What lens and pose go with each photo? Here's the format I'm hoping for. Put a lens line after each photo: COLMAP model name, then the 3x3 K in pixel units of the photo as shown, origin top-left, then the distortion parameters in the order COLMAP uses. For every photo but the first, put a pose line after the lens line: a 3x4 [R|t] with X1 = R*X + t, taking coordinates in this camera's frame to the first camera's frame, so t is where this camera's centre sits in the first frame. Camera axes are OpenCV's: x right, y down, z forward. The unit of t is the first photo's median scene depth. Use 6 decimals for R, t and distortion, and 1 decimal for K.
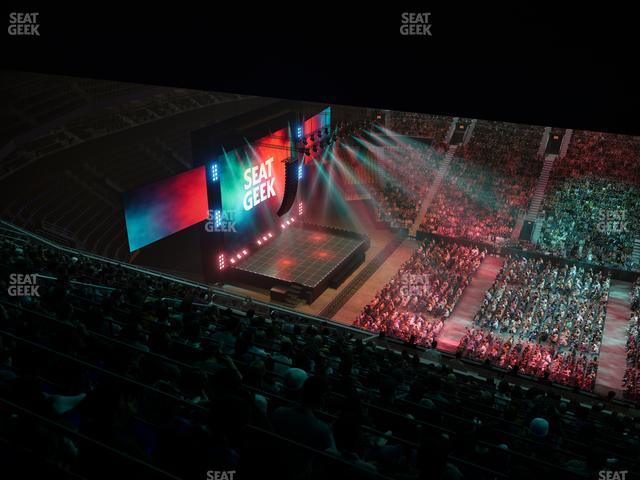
lens RADIAL K [[599.6, 0, 319.9], [0, 599.6, 239.9], [0, 0, 1]] dist [0.001304, 0.000000]
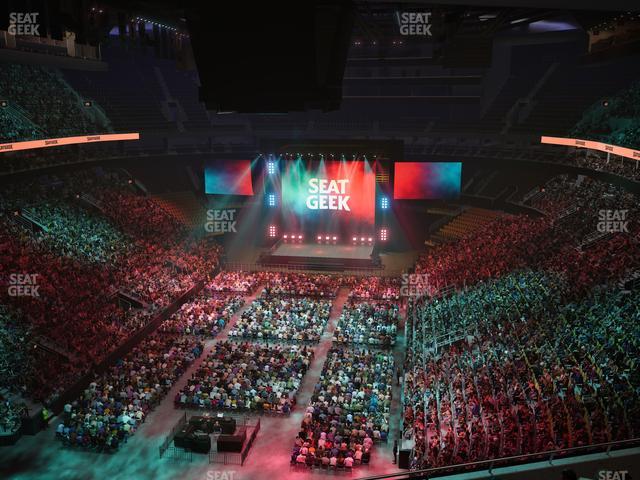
lens RADIAL K [[599.6, 0, 320.0], [0, 599.6, 240.7], [0, 0, 1]] dist [0.001304, 0.000000]
pose [[0.316468, 0.212979, -0.924385, 1.155836], [-0.390106, 0.917475, 0.077831, -0.095867], [0.864676, 0.335977, 0.373436, 0.519210]]
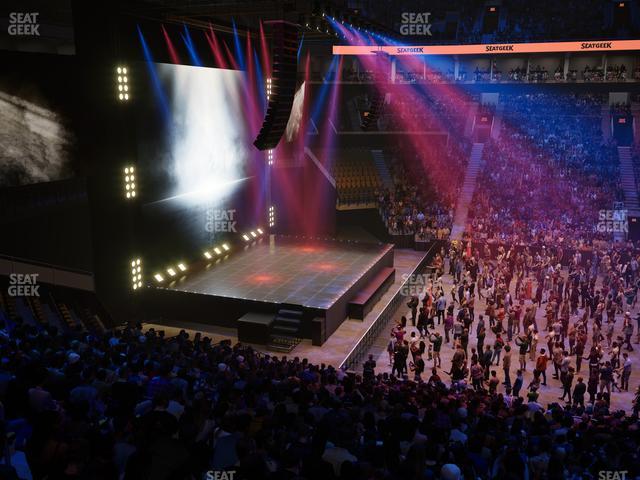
lens RADIAL K [[599.6, 0, 320.3], [0, 599.6, 241.0], [0, 0, 1]] dist [0.001304, 0.000000]
pose [[0.991915, -0.028905, 0.123572, -0.067333], [0.052079, 0.980663, -0.188649, 0.104447], [-0.115730, 0.193559, 0.974239, 0.451975]]
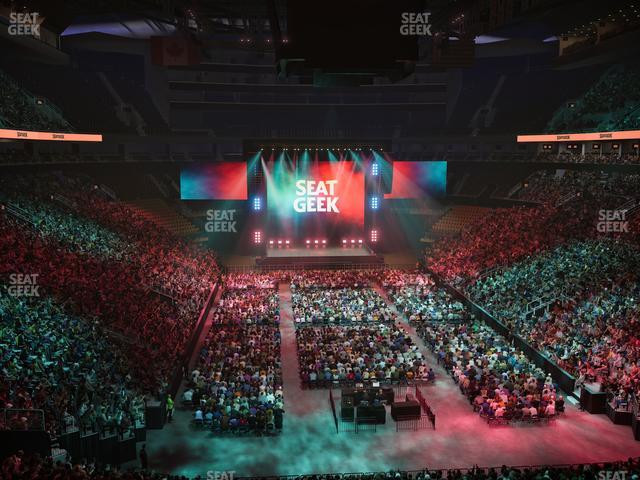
lens RADIAL K [[599.6, 0, 319.8], [0, 599.6, 241.0], [0, 0, 1]] dist [0.001304, 0.000000]
pose [[0.525278, 0.126385, -0.841493, 1.006639], [-0.350024, 0.933463, -0.078294, 0.095830], [0.775607, 0.335669, 0.534565, 0.346347]]
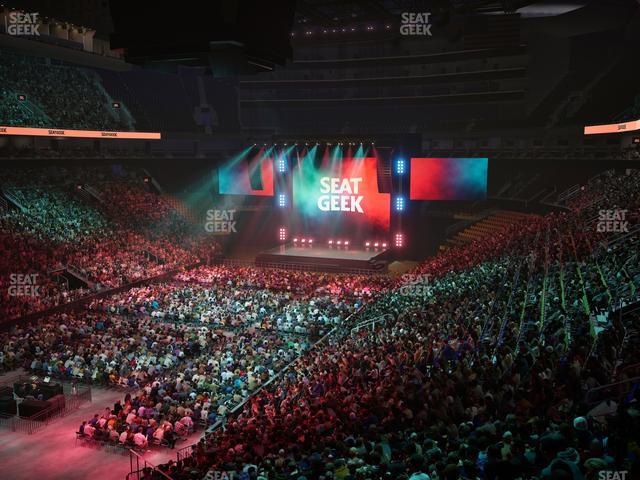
lens RADIAL K [[599.6, 0, 320.4], [0, 599.6, 240.5], [0, 0, 1]] dist [0.001304, 0.000000]
pose [[0.110057, 0.142338, -0.983680, 1.116324], [-0.408537, 0.908702, 0.085781, -0.096547], [0.906082, 0.392430, 0.158159, 0.807219]]
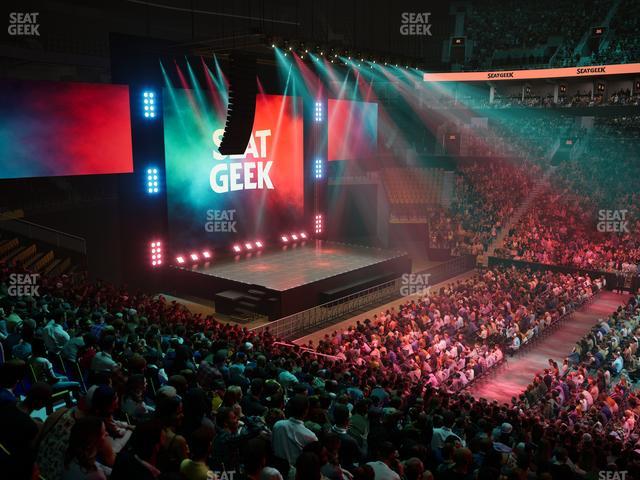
lens RADIAL K [[599.6, 0, 320.2], [0, 599.6, 239.9], [0, 0, 1]] dist [0.001304, 0.000000]
pose [[0.978038, 0.037350, -0.205053, 0.128281], [-0.086224, 0.968186, -0.234907, 0.146724], [0.189755, 0.247428, 0.950143, 0.392087]]
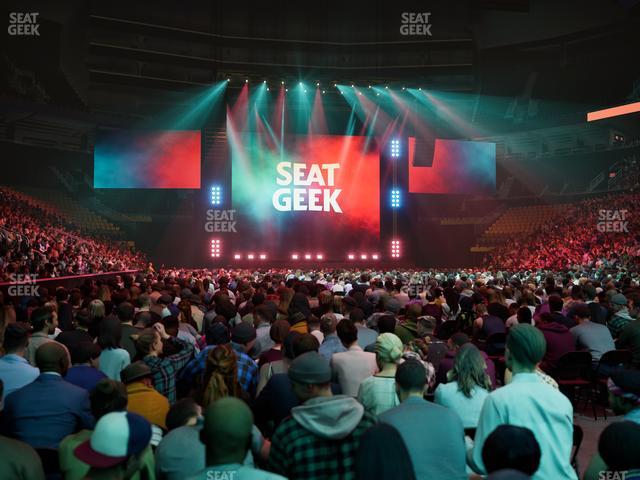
lens RADIAL K [[599.6, 0, 322.1], [0, 599.6, 242.0], [0, 0, 1]] dist [0.001304, 0.000000]
pose [[0.598252, -0.024256, -0.800941, 0.587506], [-0.329609, 0.903616, -0.273563, 0.201441], [0.730378, 0.427657, 0.532595, 0.598598]]
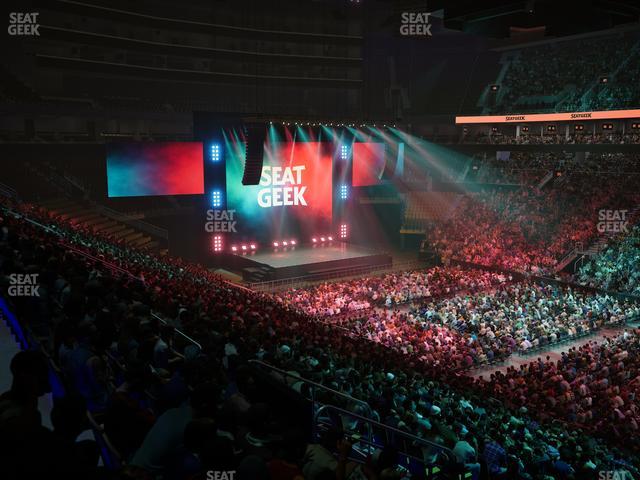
lens RADIAL K [[599.6, 0, 319.5], [0, 599.6, 240.2], [0, 0, 1]] dist [0.001304, 0.000000]
pose [[0.882136, 0.072797, -0.465334, 0.441235], [-0.193951, 0.956472, -0.218044, 0.207770], [0.429206, 0.282597, 0.857858, 0.170630]]
